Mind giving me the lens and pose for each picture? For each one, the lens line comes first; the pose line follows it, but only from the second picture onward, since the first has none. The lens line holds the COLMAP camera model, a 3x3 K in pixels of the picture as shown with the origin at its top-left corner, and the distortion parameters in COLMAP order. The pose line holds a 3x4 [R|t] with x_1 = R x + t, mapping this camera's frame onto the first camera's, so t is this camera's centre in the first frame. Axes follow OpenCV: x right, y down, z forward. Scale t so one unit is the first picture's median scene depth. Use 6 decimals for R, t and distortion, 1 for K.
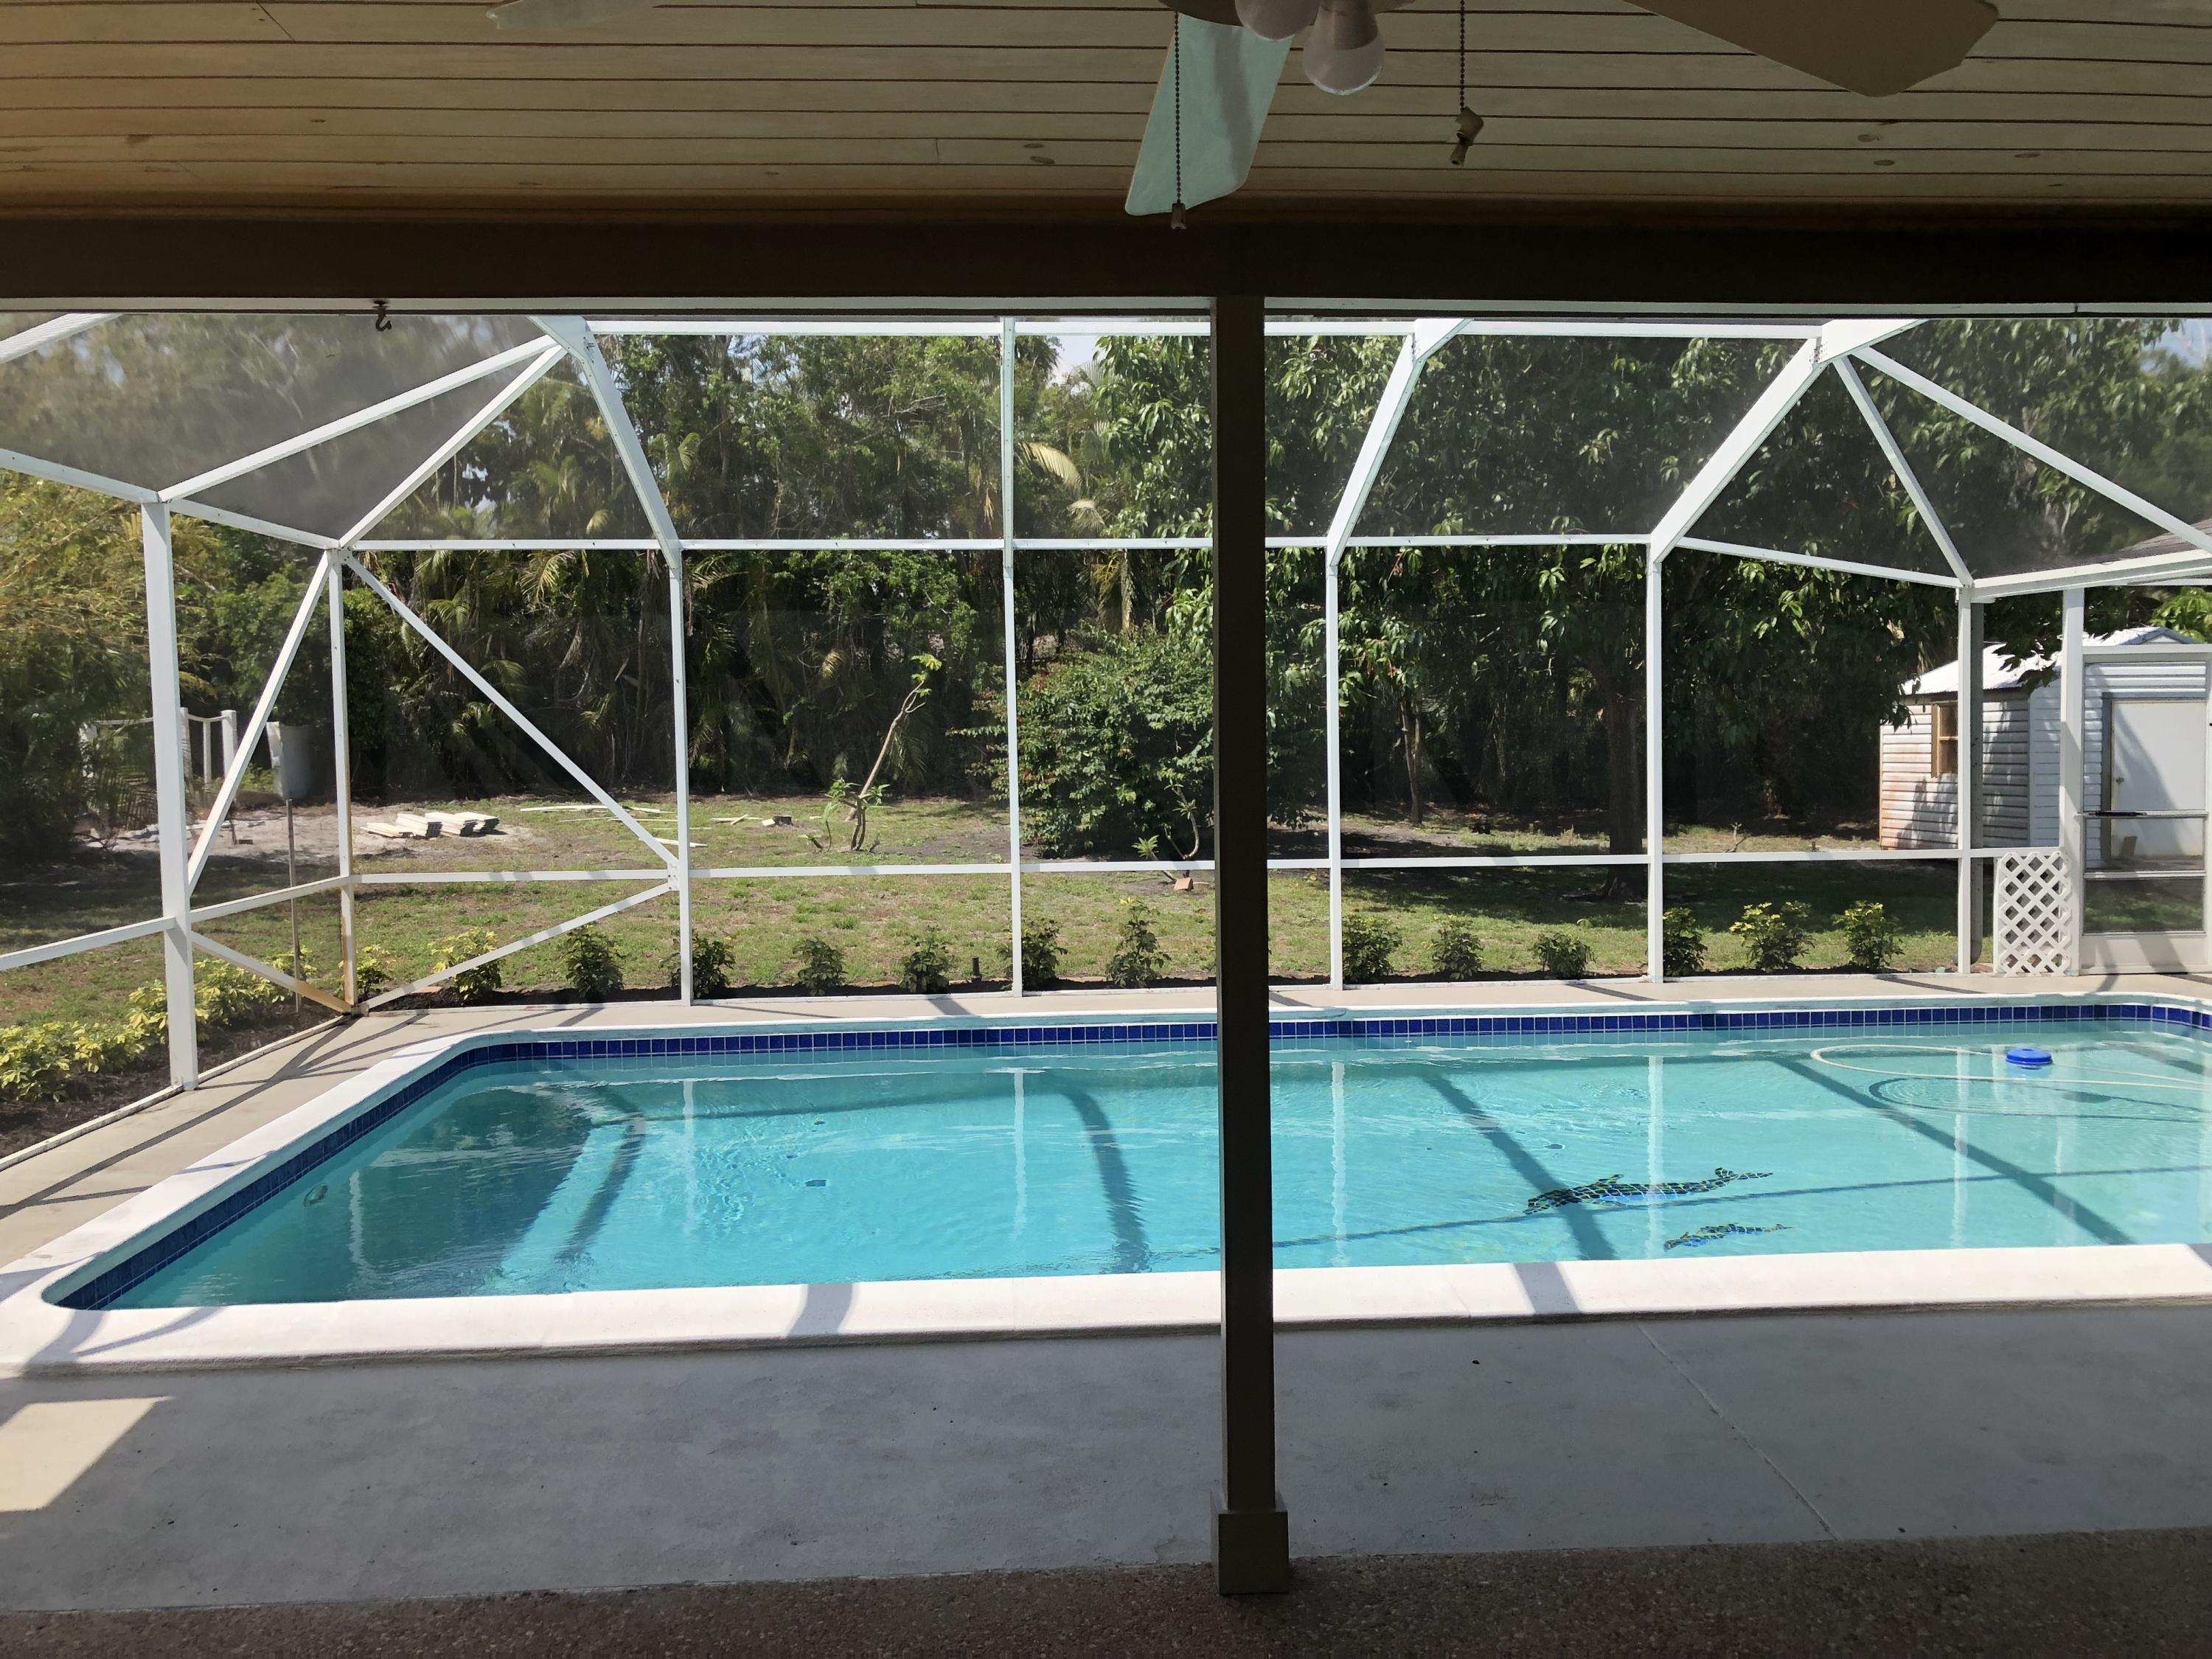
lens RADIAL K [[1821.2, 0, 1116.2], [0, 1821.2, 785.4], [0, 0, 1]] dist [0.006538, 0.005164]
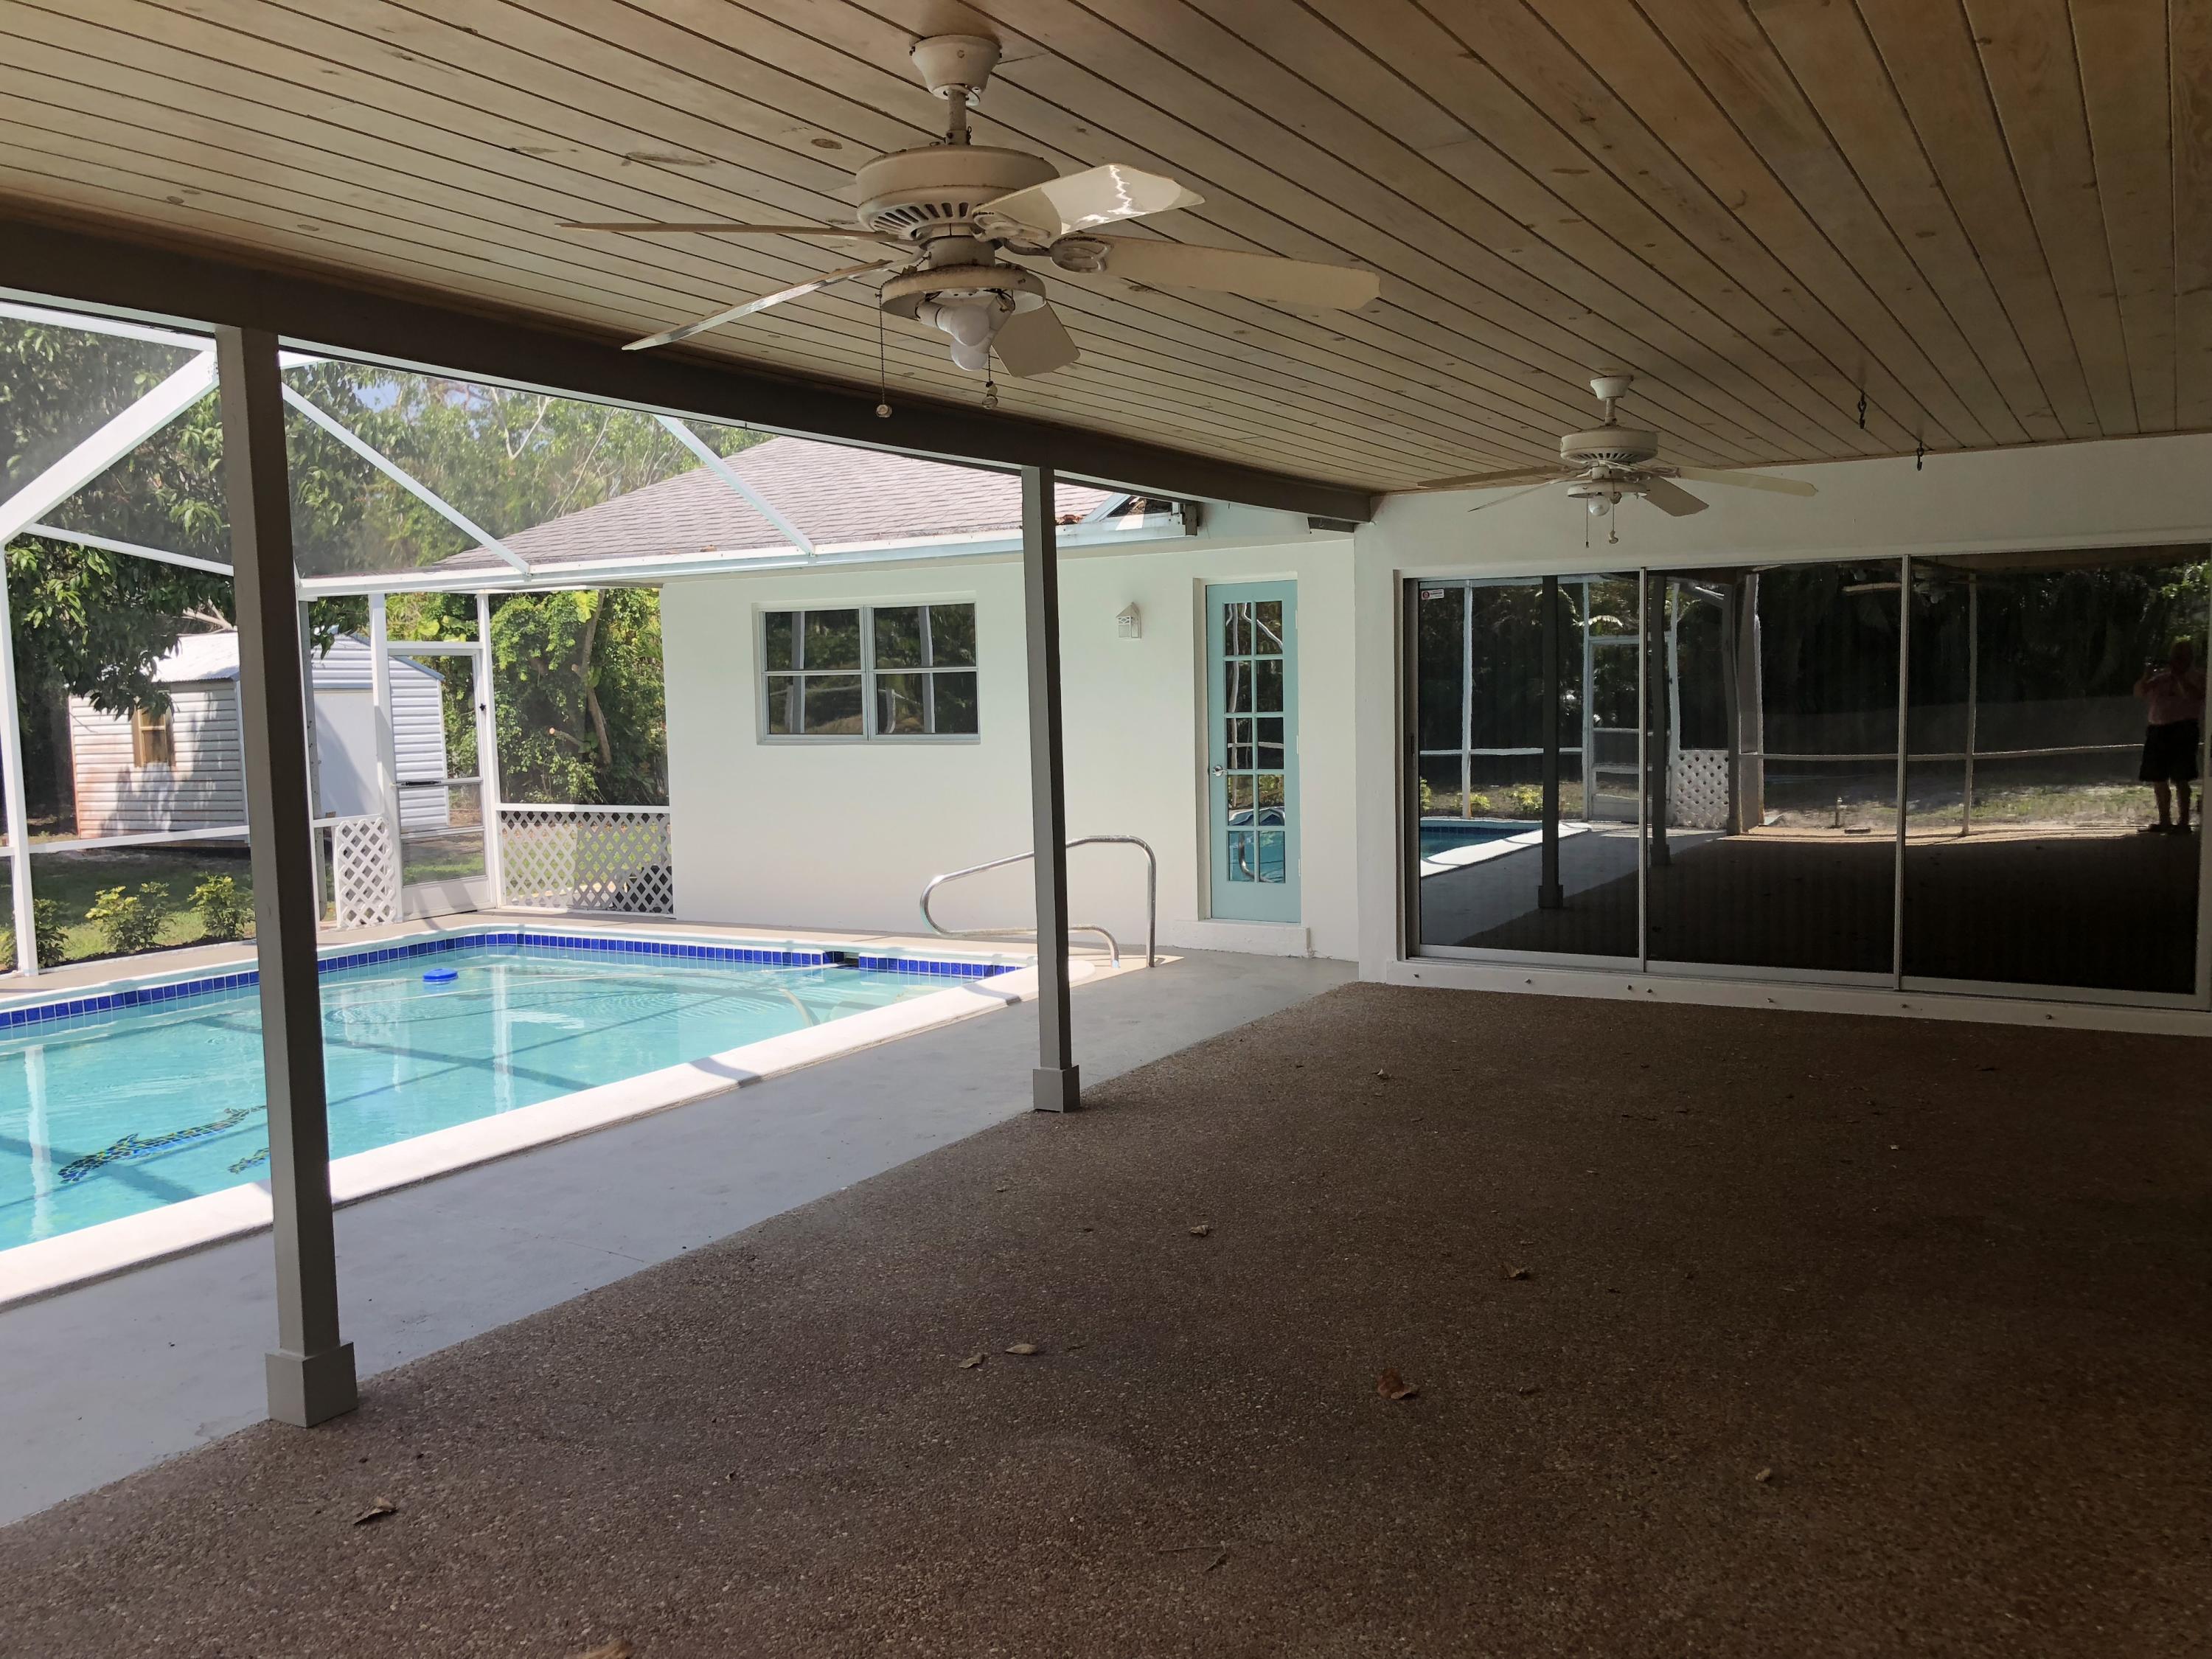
lens RADIAL K [[1821.2, 0, 1104.4], [0, 1821.2, 831.0], [0, 0, 1]] dist [0.006538, 0.005164]
pose [[0.553708, -0.068255, 0.829909, -0.195383], [0.044978, 0.997632, 0.052040, 0.004743], [-0.831495, 0.008513, 0.555467, -0.031497]]
